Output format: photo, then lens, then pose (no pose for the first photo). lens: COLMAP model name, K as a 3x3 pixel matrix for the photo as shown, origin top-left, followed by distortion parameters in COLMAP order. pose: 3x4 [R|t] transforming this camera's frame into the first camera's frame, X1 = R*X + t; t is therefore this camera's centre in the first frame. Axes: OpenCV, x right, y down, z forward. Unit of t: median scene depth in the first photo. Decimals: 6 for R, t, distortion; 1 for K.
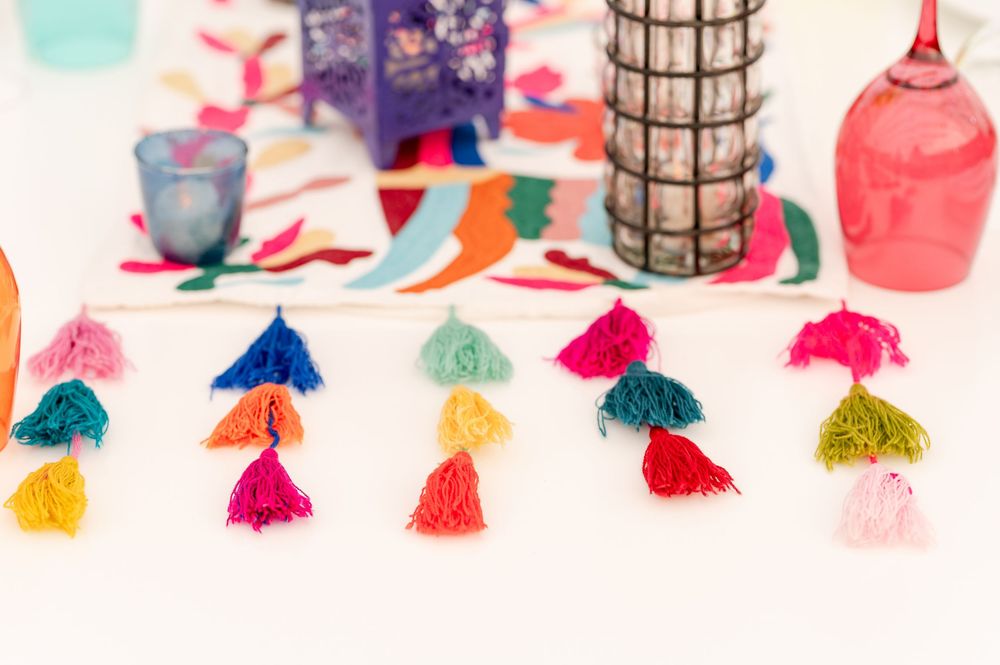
lens RADIAL K [[2516.9, 0, 500.0], [0, 2516.9, 332.5], [0, 0, 1]] dist [-0.017741, 0.371540]
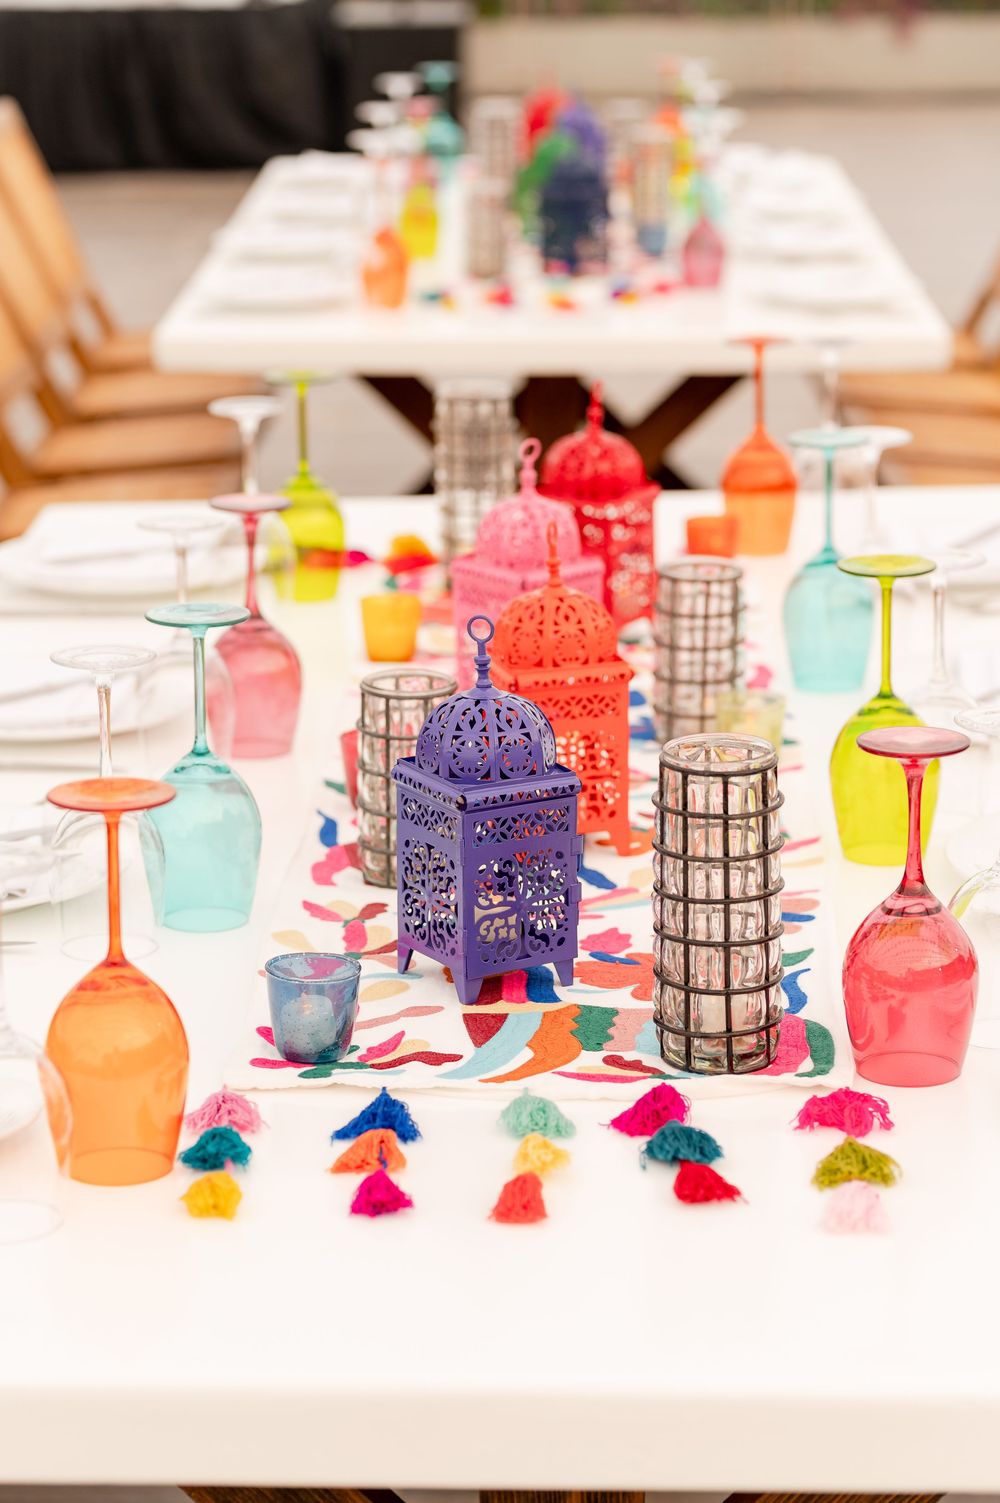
lens RADIAL K [[3597.6, 0, 500.0], [0, 3597.6, 751.5], [0, 0, 1]] dist [0.034582, -0.461632]
pose [[0.999411, 0.009313, -0.033041, 0.024335], [-0.016569, 0.973822, -0.226707, 0.224795], [0.030065, 0.227121, 0.973402, -0.731926]]
